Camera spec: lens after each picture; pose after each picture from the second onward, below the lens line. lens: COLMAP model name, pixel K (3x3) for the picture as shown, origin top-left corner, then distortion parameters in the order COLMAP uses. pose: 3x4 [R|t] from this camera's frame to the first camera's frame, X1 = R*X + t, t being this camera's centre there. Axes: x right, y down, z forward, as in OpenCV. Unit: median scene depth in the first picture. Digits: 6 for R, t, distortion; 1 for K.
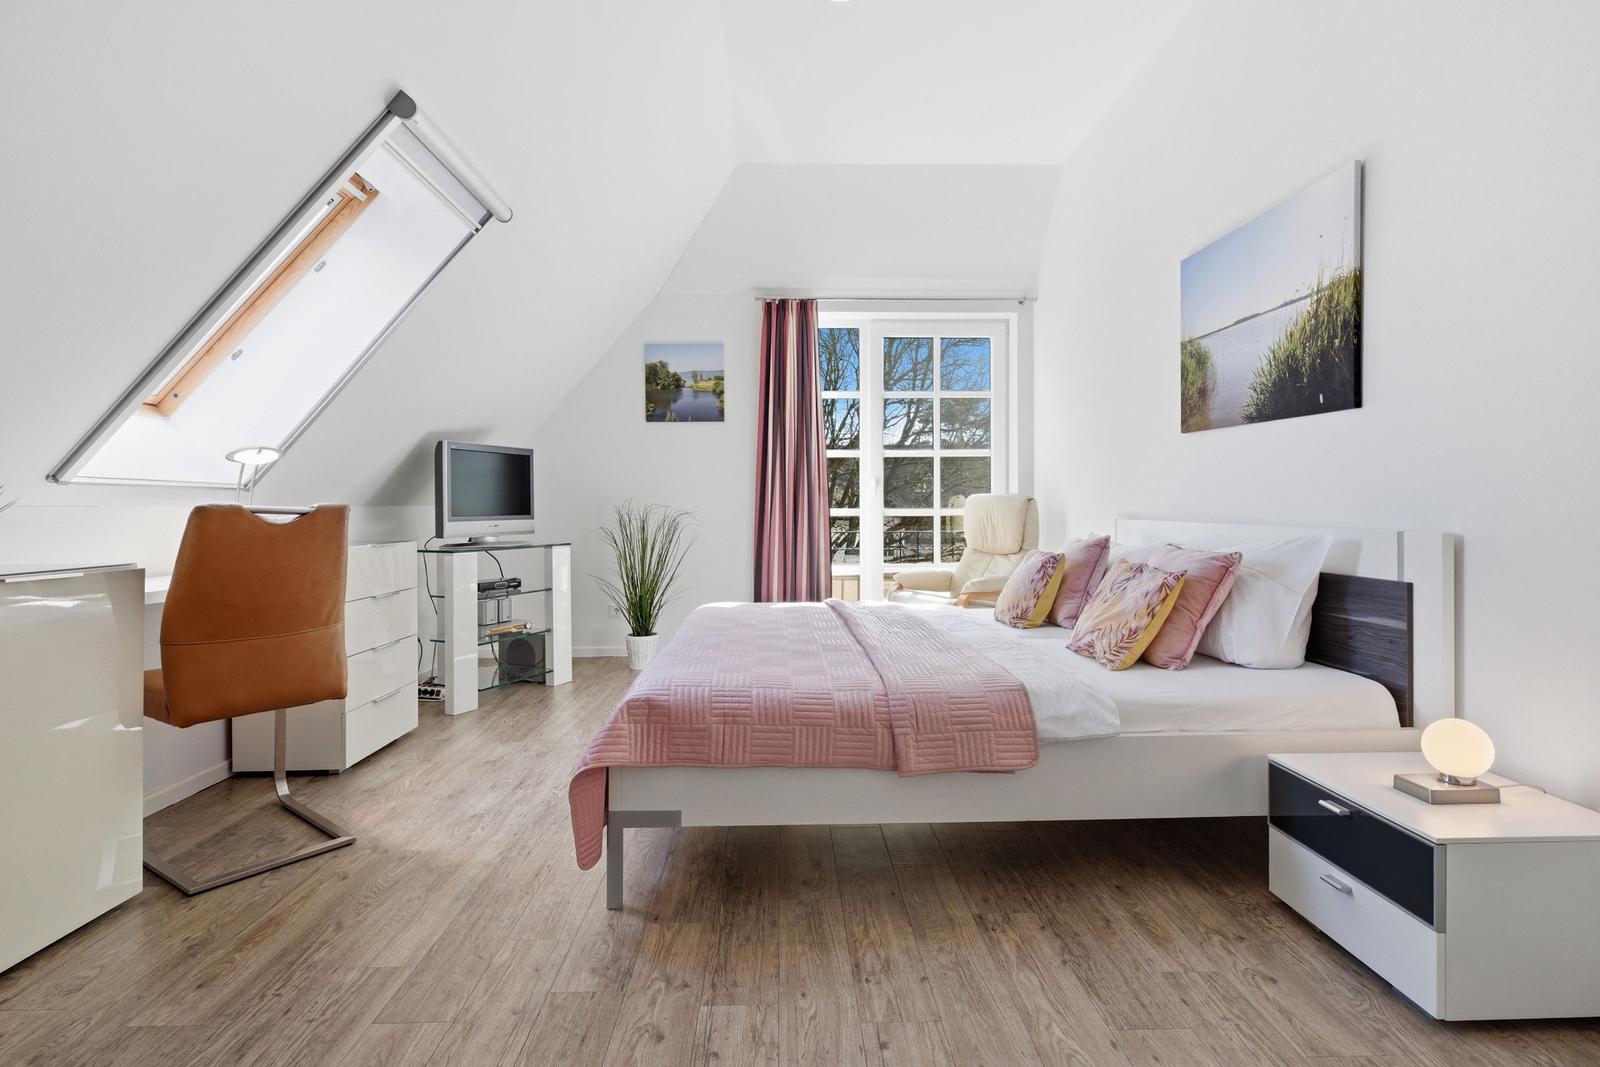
lens RADIAL K [[804.0, 0, 805.5], [0, 804.0, 510.5], [0, 0, 1]] dist [-0.000183, -0.001595]
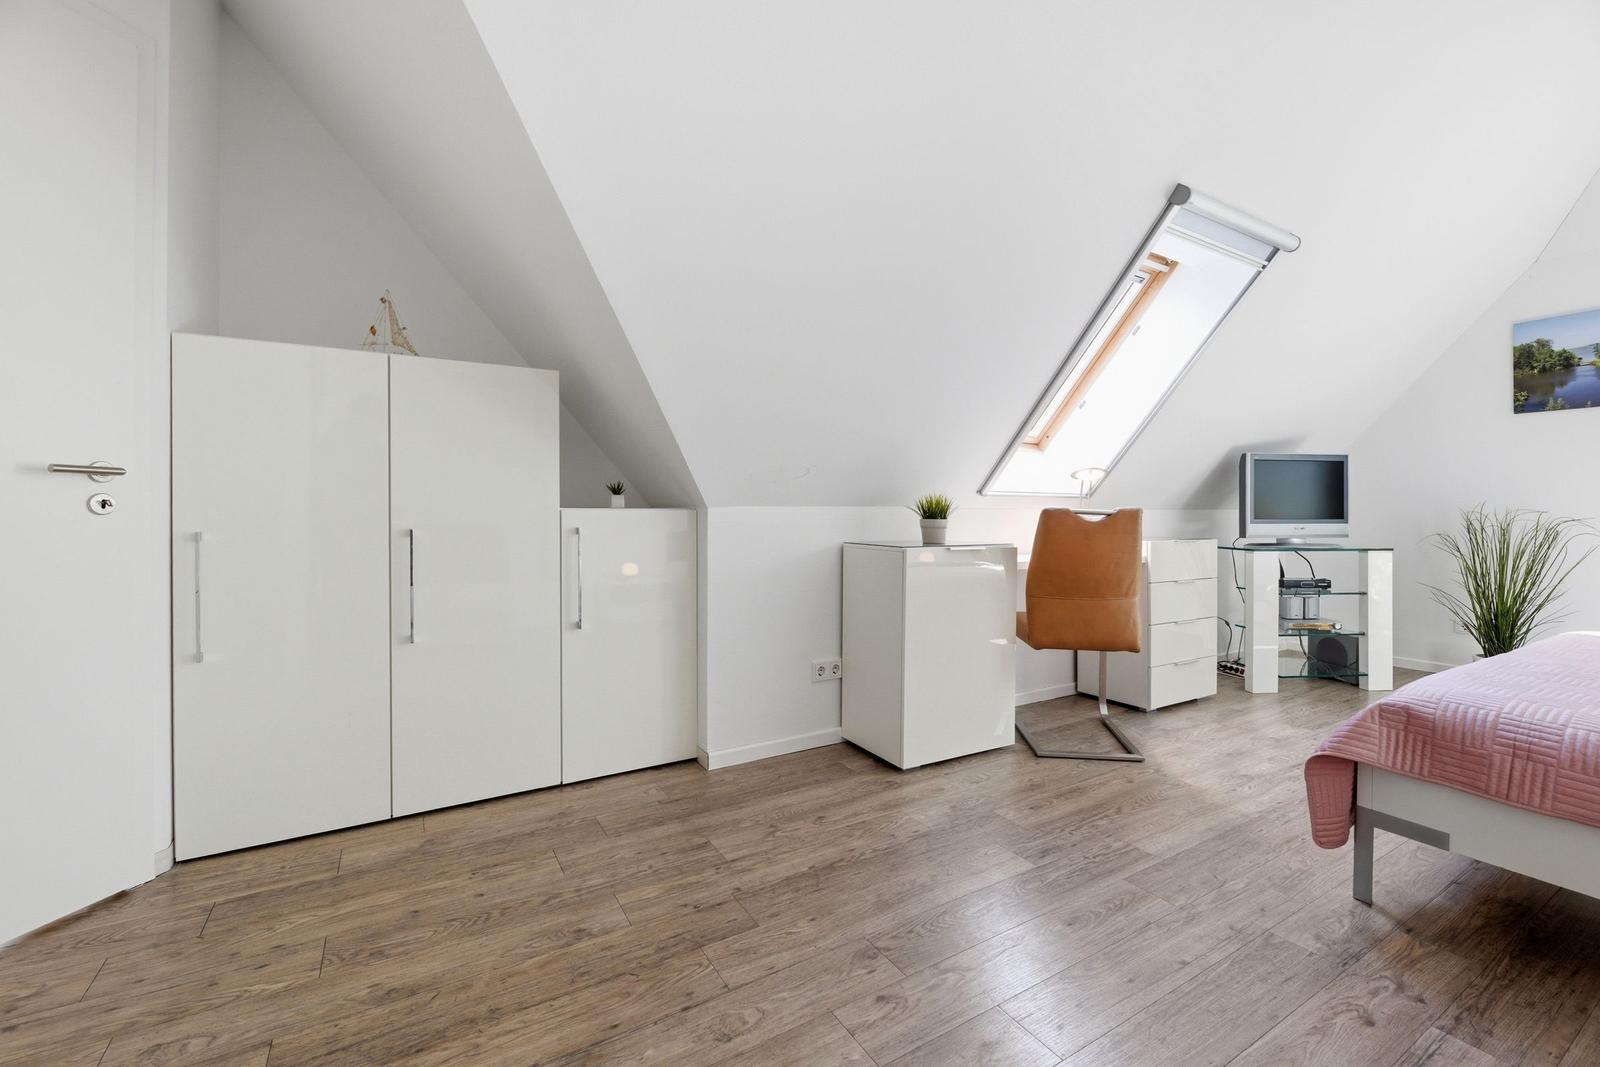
lens RADIAL K [[674.7, 0, 809.3], [0, 674.7, 530.9], [0, 0, 1]] dist [-0.006308, -0.000171]
pose [[0.493981, 0.031944, -0.868886, 0.114251], [-0.009003, 0.999459, 0.031627, -0.000372], [0.869426, -0.007801, 0.494002, -0.031006]]
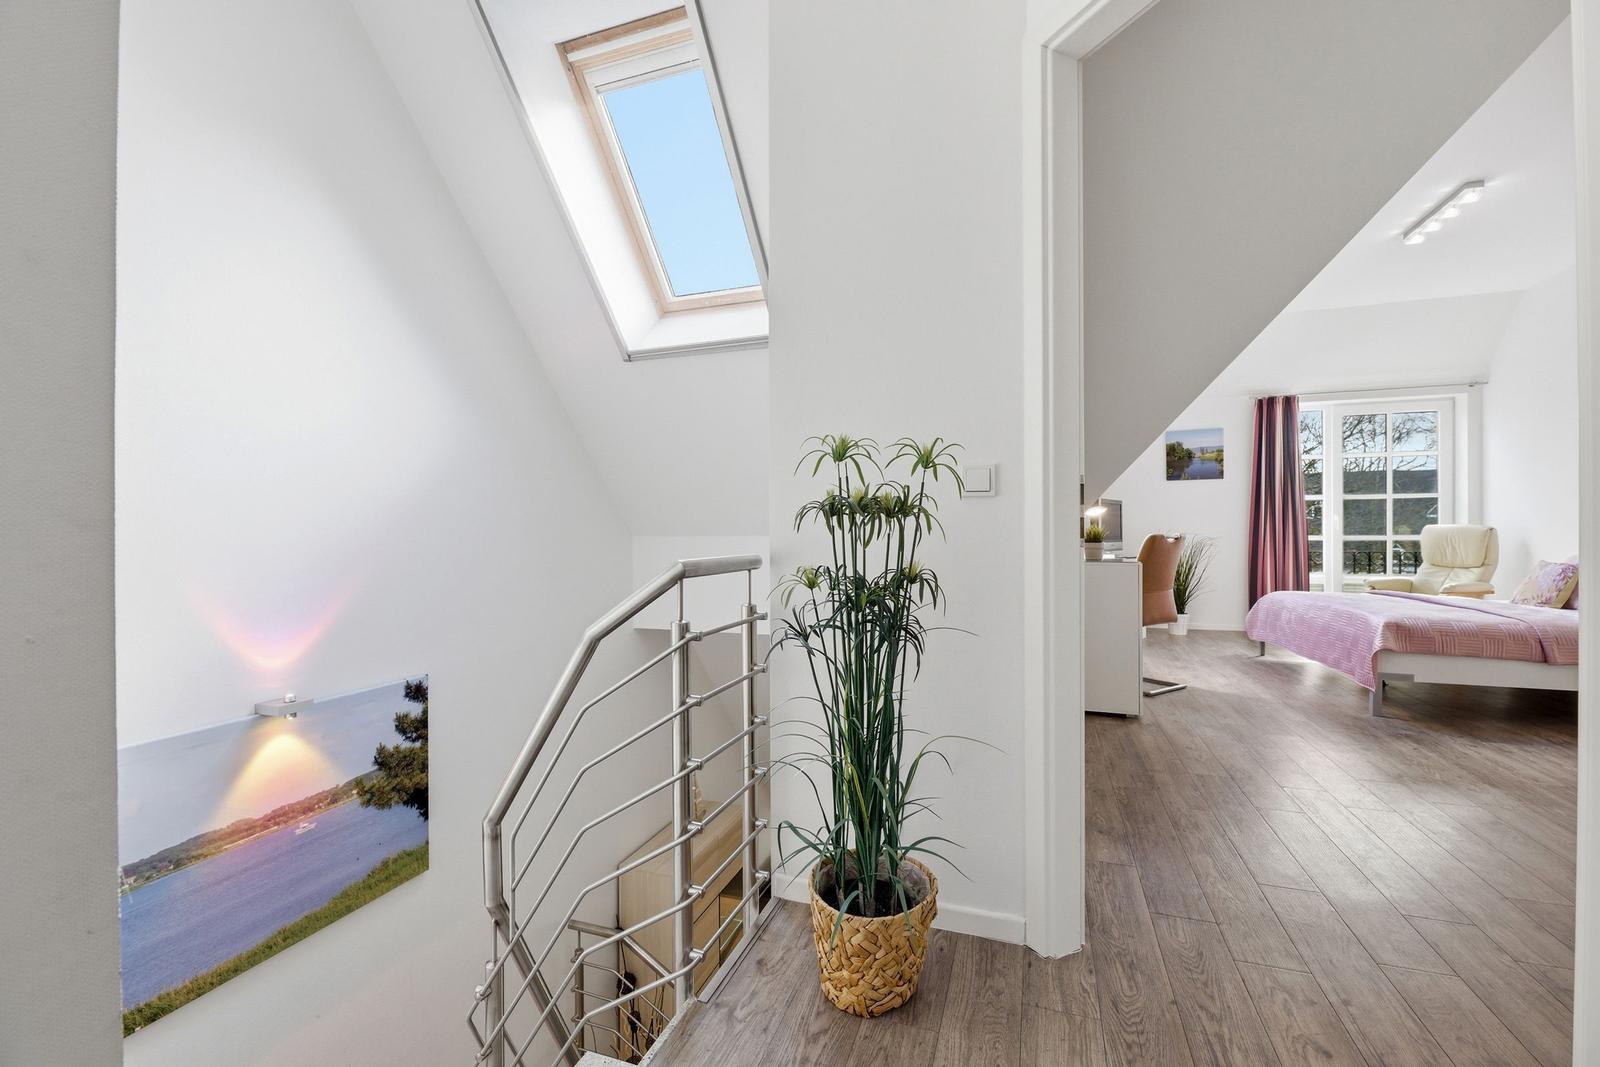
lens RADIAL K [[665.3, 0, 800.0], [0, 665.3, 533.5], [0, 0, 1]] dist [-0.002527, -0.000348]
pose [[0.931825, -0.000518, -0.362907, -0.778224], [-0.001175, 0.999989, -0.004443, 0.001492], [0.362905, 0.004566, 0.931815, -0.945478]]
